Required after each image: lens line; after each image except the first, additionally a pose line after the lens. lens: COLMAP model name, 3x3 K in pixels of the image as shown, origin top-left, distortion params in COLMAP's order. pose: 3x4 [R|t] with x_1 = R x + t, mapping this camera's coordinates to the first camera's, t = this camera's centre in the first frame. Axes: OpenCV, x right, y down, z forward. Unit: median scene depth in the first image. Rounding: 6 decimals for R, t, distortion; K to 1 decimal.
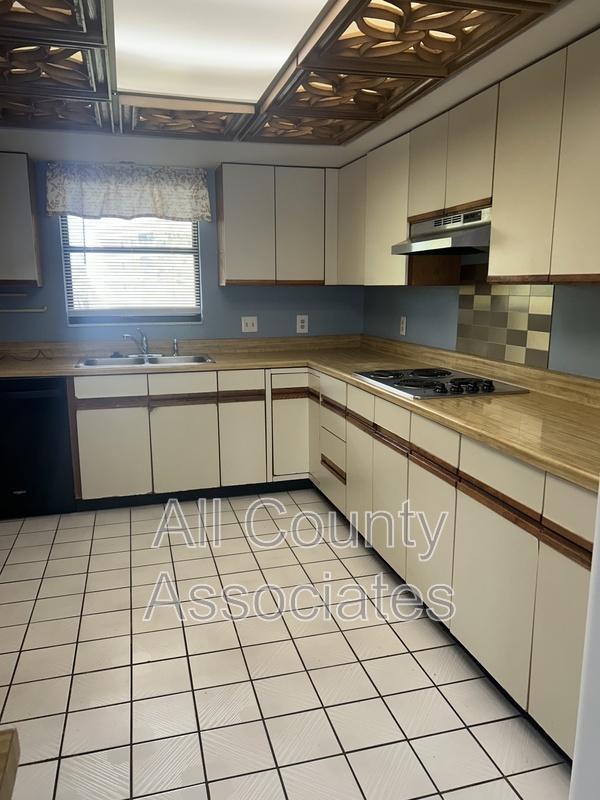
lens RADIAL K [[598.9, 0, 300.0], [0, 598.9, 400.0], [0, 0, 1]] dist [0.043700, -0.002858]
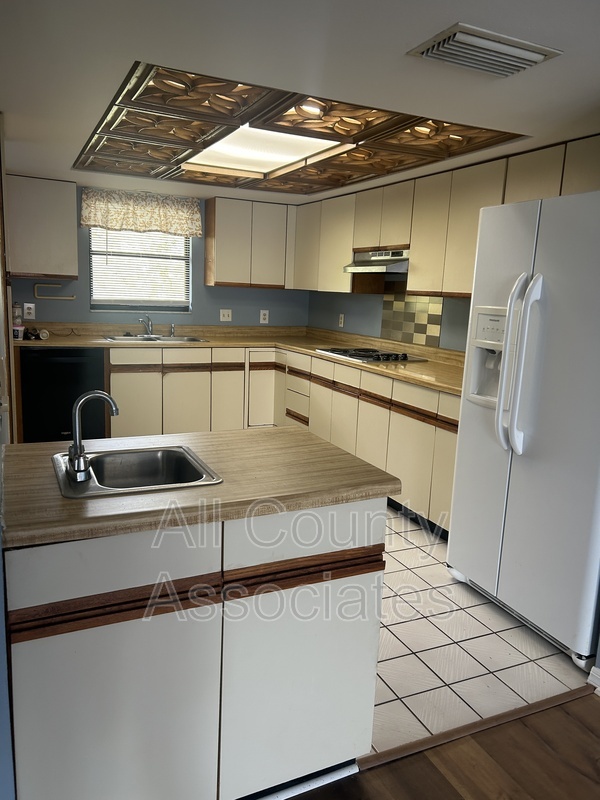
lens RADIAL K [[598.9, 0, 300.0], [0, 598.9, 400.0], [0, 0, 1]] dist [0.043700, -0.002858]
pose [[0.984534, 0.013420, 0.174677, -0.181962], [-0.013517, 0.999908, -0.000632, 0.071600], [-0.174669, -0.001739, 0.984626, -0.405463]]
